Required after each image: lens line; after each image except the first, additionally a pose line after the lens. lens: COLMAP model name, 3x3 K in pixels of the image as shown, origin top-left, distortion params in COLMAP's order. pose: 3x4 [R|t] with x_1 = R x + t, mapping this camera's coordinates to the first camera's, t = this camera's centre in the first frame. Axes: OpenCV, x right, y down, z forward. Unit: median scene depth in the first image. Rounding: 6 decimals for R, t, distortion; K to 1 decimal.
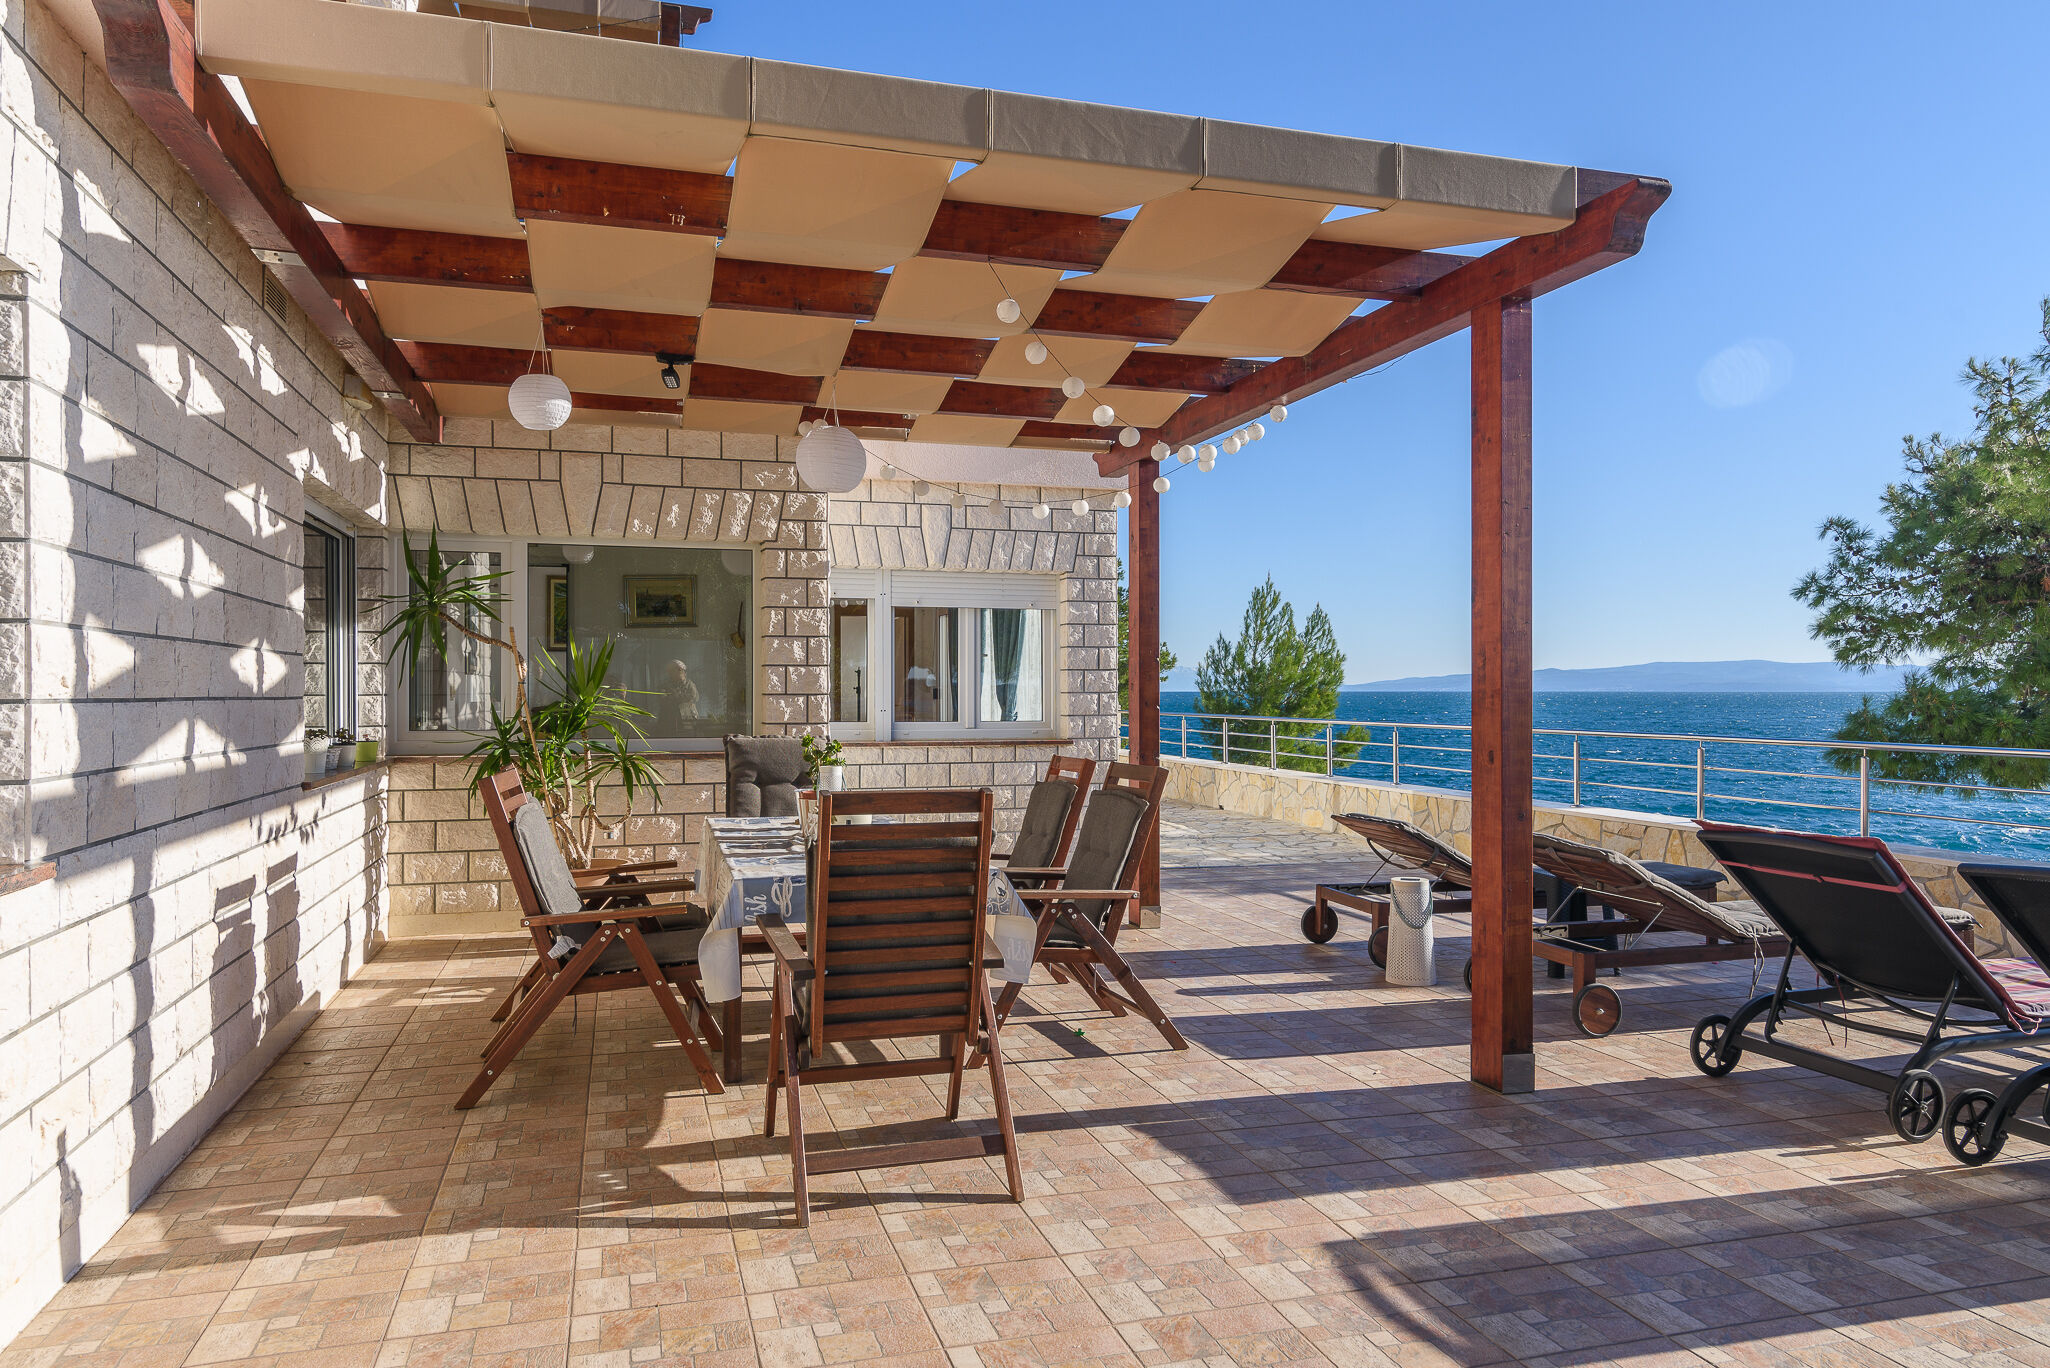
lens RADIAL K [[1329.7, 0, 1018.4], [0, 1329.7, 695.7], [0, 0, 1]] dist [-0.001091, -0.000482]
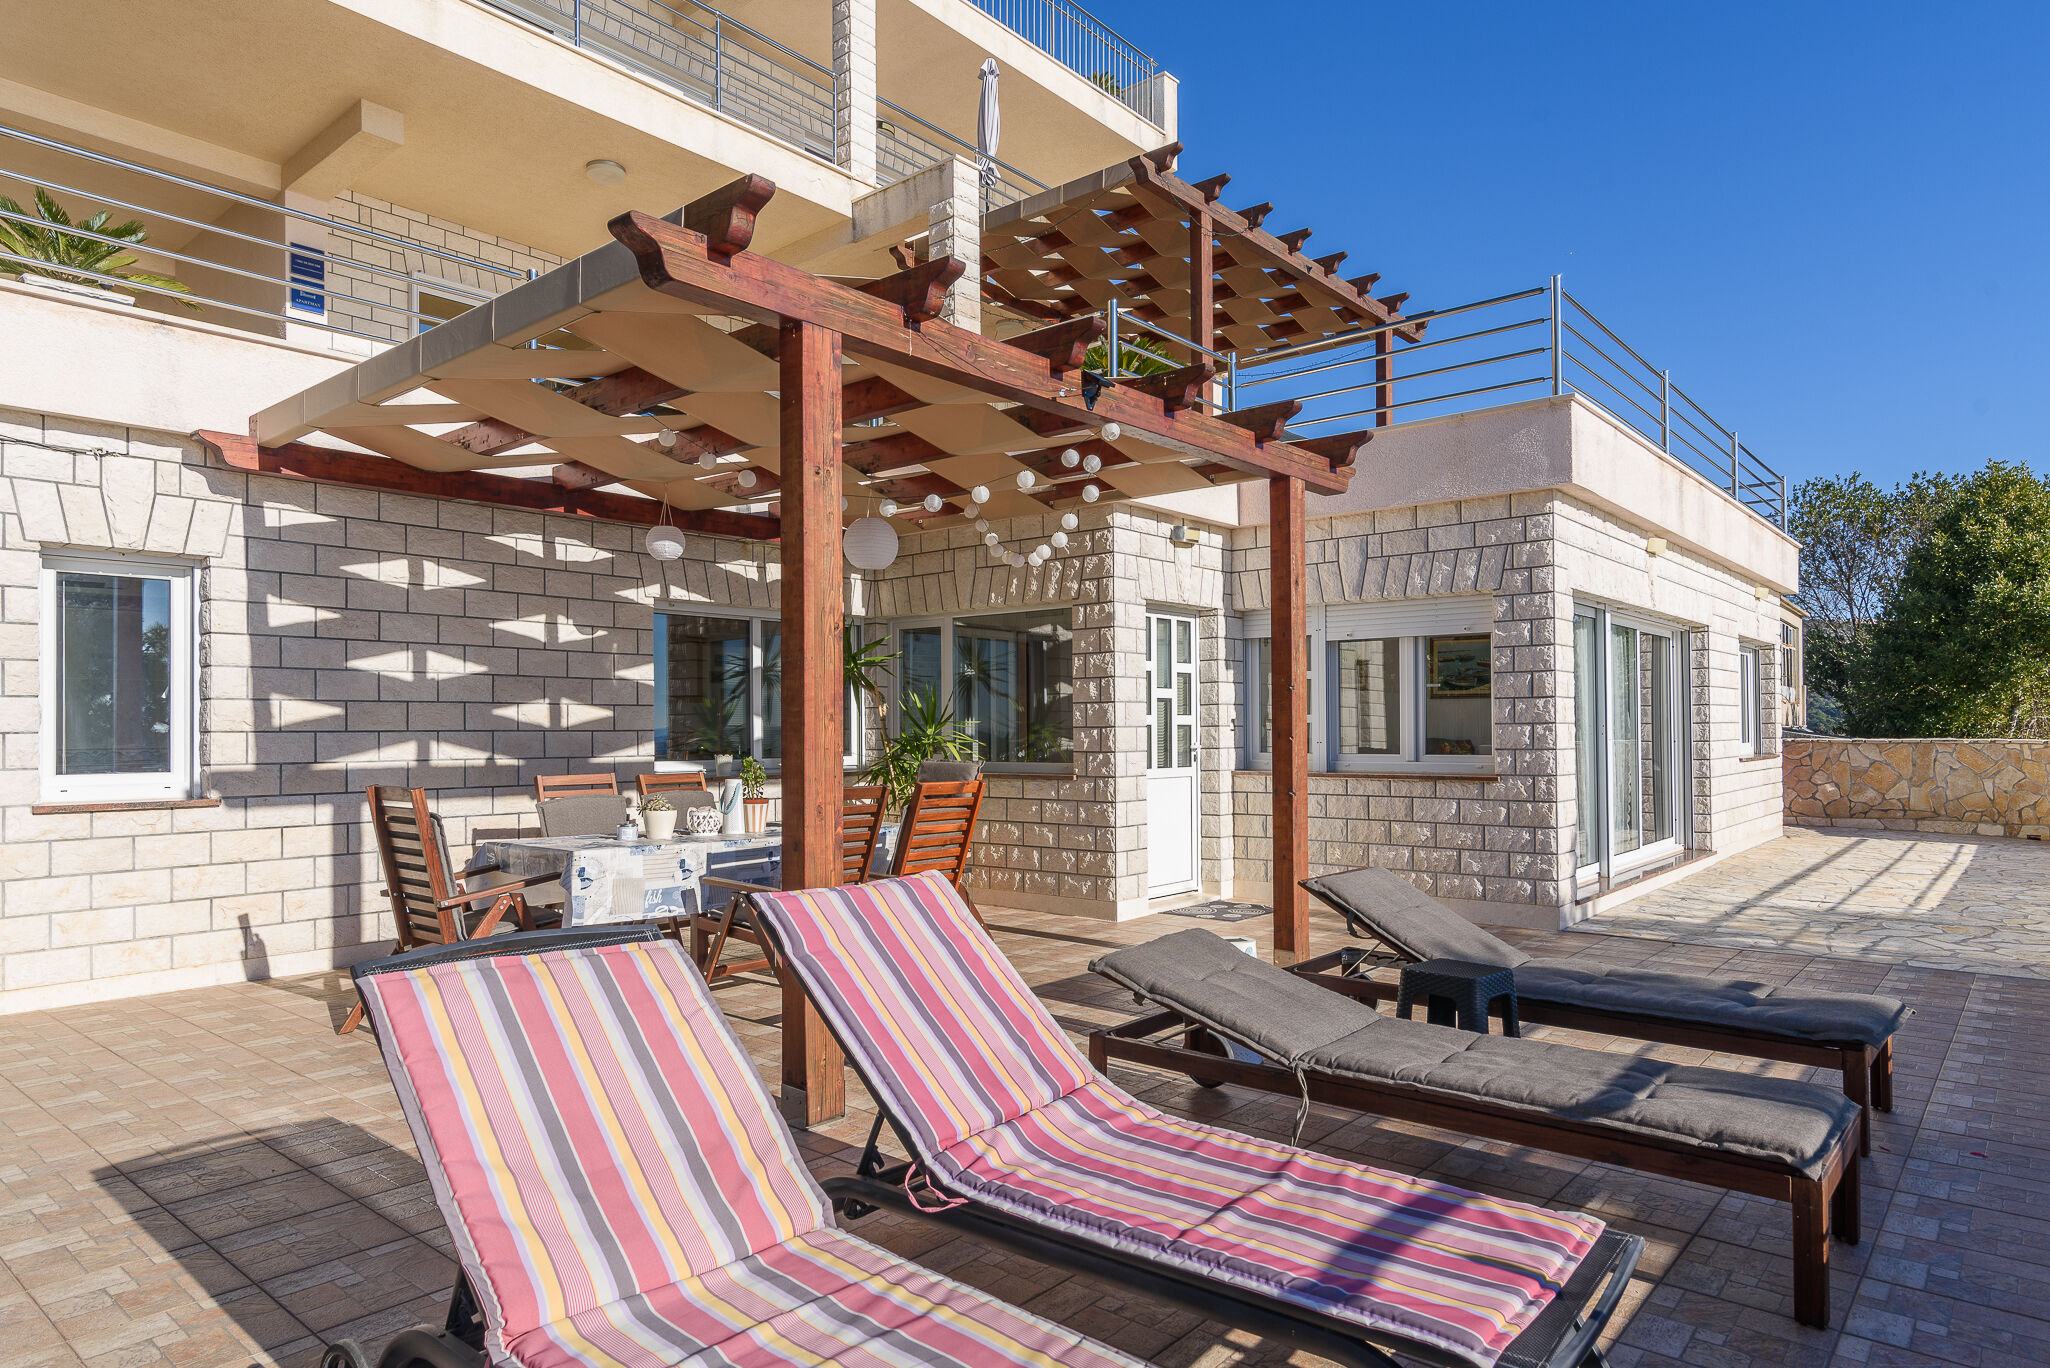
lens RADIAL K [[1218.7, 0, 1025.0], [0, 1218.7, 684.0], [0, 0, 1]] dist [0.017782, -0.000588]
pose [[0.553140, -0.035343, -0.832338, 0.705115], [0.002227, 0.999159, -0.040946, 0.005198], [0.833085, 0.020795, 0.552754, 0.360697]]
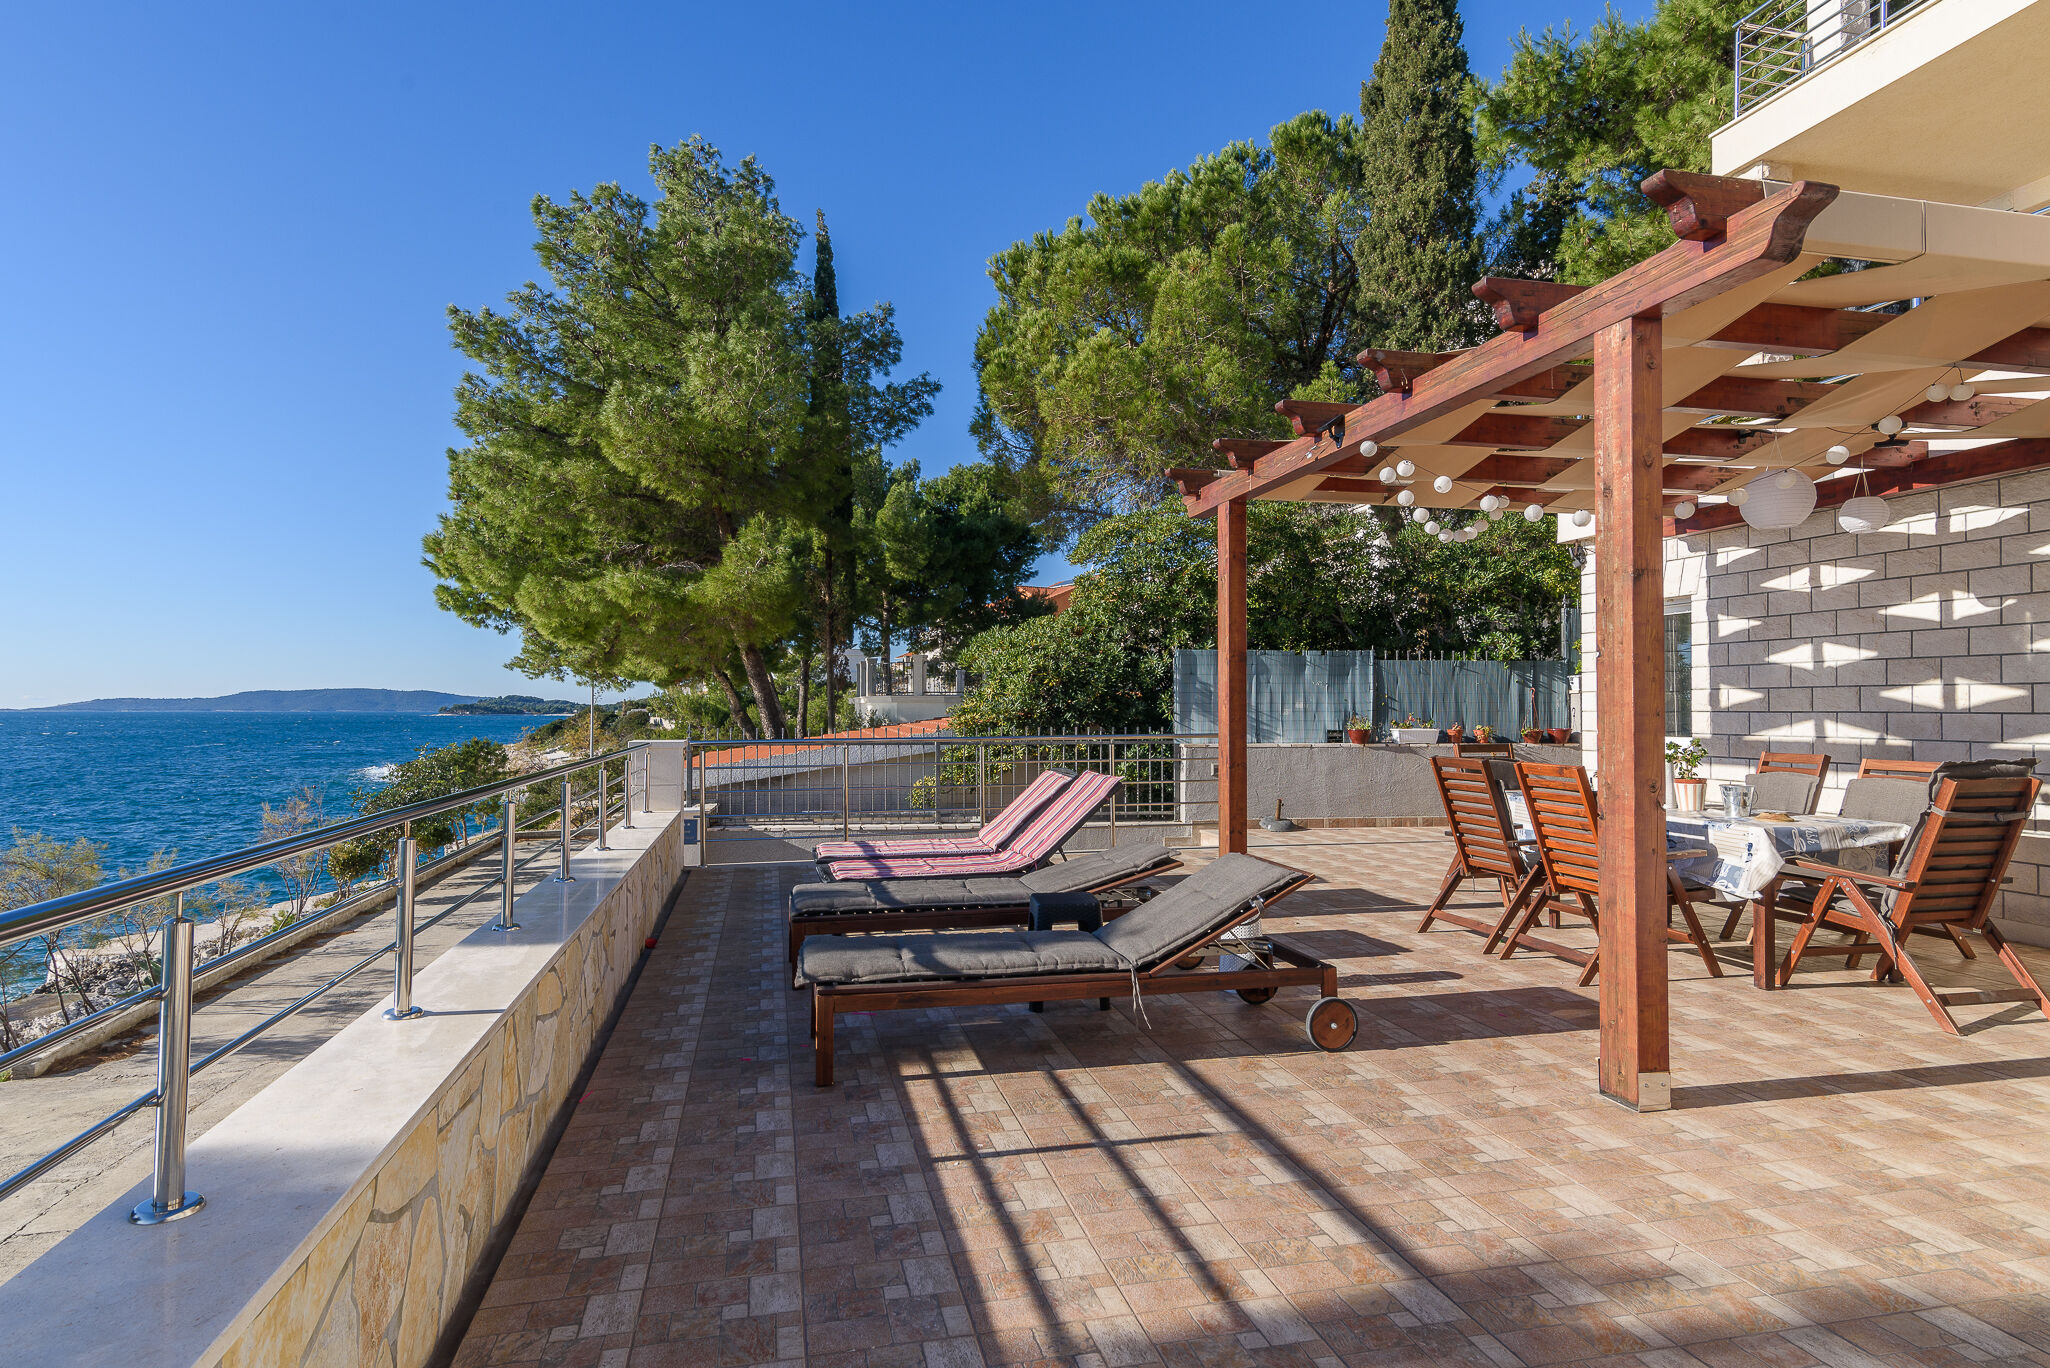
lens RADIAL K [[1118.2, 0, 1026.1], [0, 1118.2, 667.7], [0, 0, 1]] dist [0.000369, -0.002149]
pose [[-0.998298, -0.004218, 0.058163, 0.331571], [-0.006070, 0.999479, -0.031705, -0.001447], [-0.057999, -0.032004, -0.997803, 1.496175]]
